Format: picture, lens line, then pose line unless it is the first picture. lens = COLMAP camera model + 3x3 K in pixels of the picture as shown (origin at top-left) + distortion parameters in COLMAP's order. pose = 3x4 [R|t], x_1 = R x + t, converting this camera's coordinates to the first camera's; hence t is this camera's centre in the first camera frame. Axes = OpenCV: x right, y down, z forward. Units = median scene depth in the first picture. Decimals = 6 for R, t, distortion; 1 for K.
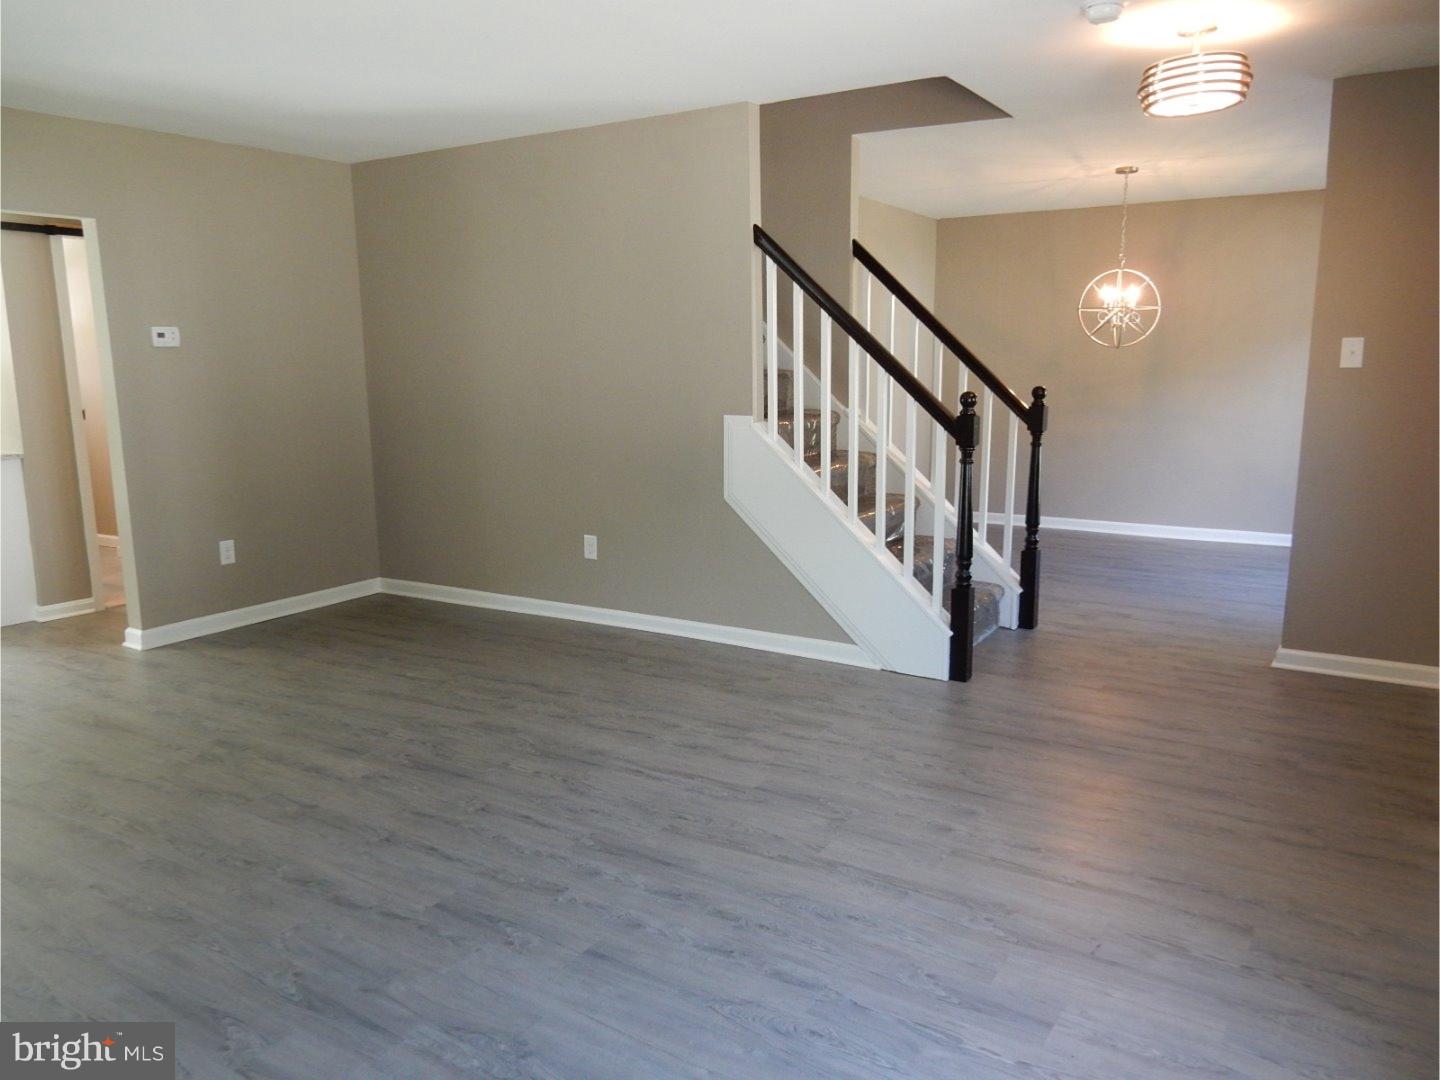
lens RADIAL K [[1058.1, 0, 716.8], [0, 1058.1, 543.3], [0, 0, 1]] dist [-0.000290, -0.012582]
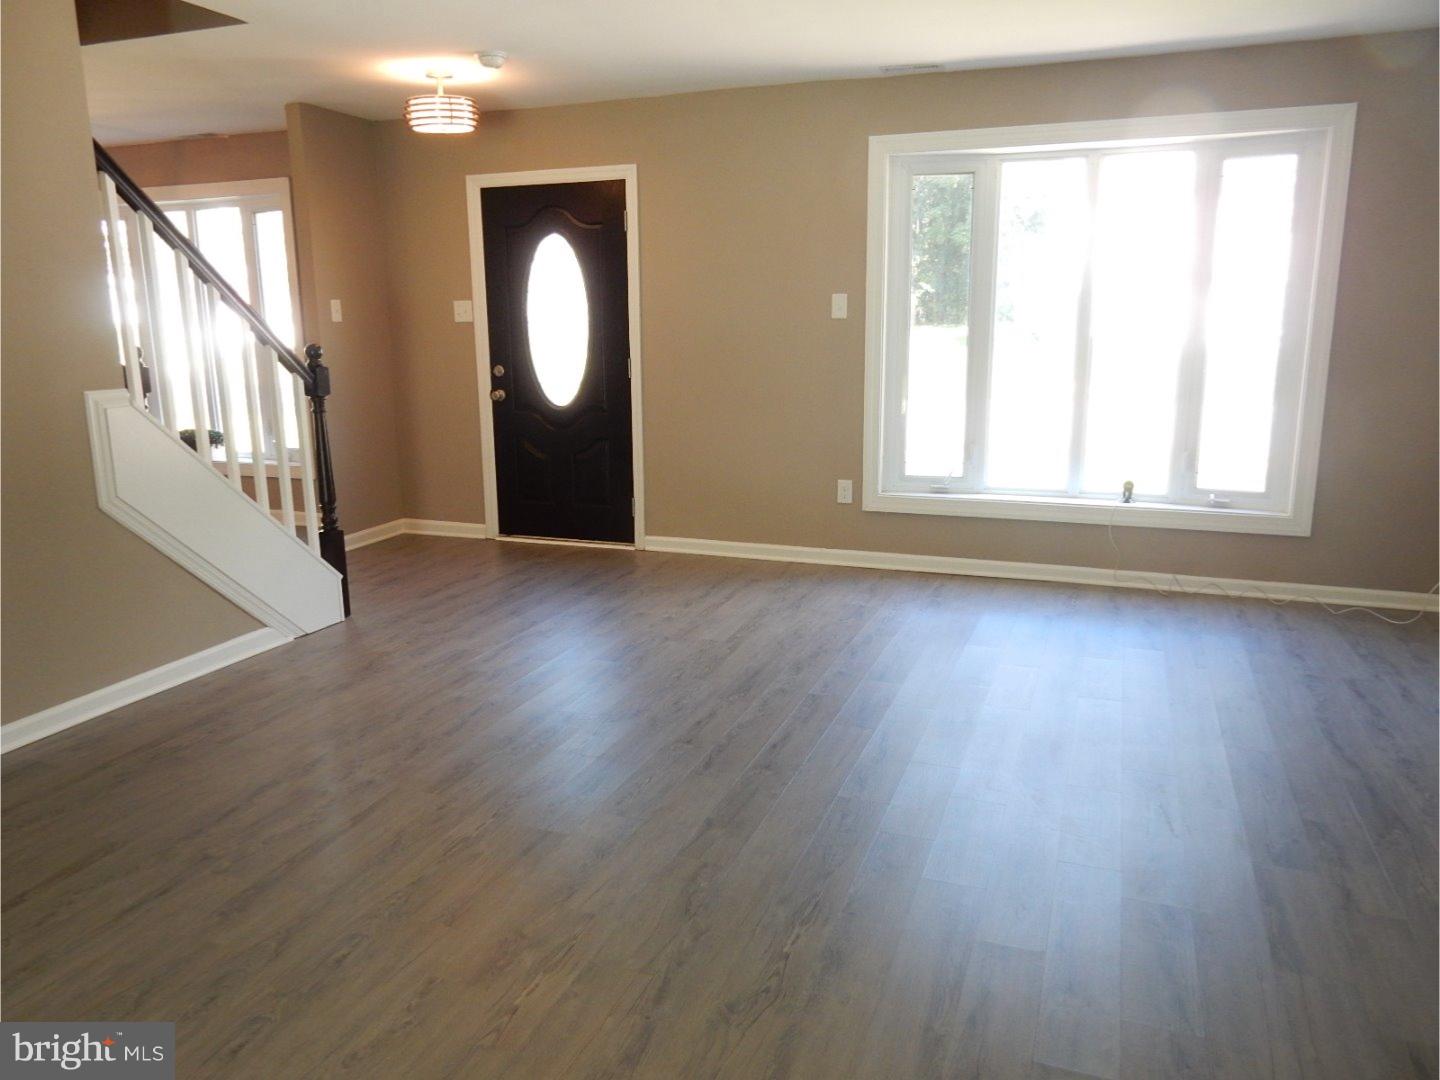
lens RADIAL K [[1058.1, 0, 718.1], [0, 1058.1, 536.2], [0, 0, 1]] dist [-0.000290, -0.012582]
pose [[-0.194319, -0.195925, 0.961173, -1.236864], [0.182886, 0.955434, 0.231729, -0.181929], [-0.963739, 0.220814, -0.149827, 1.135542]]
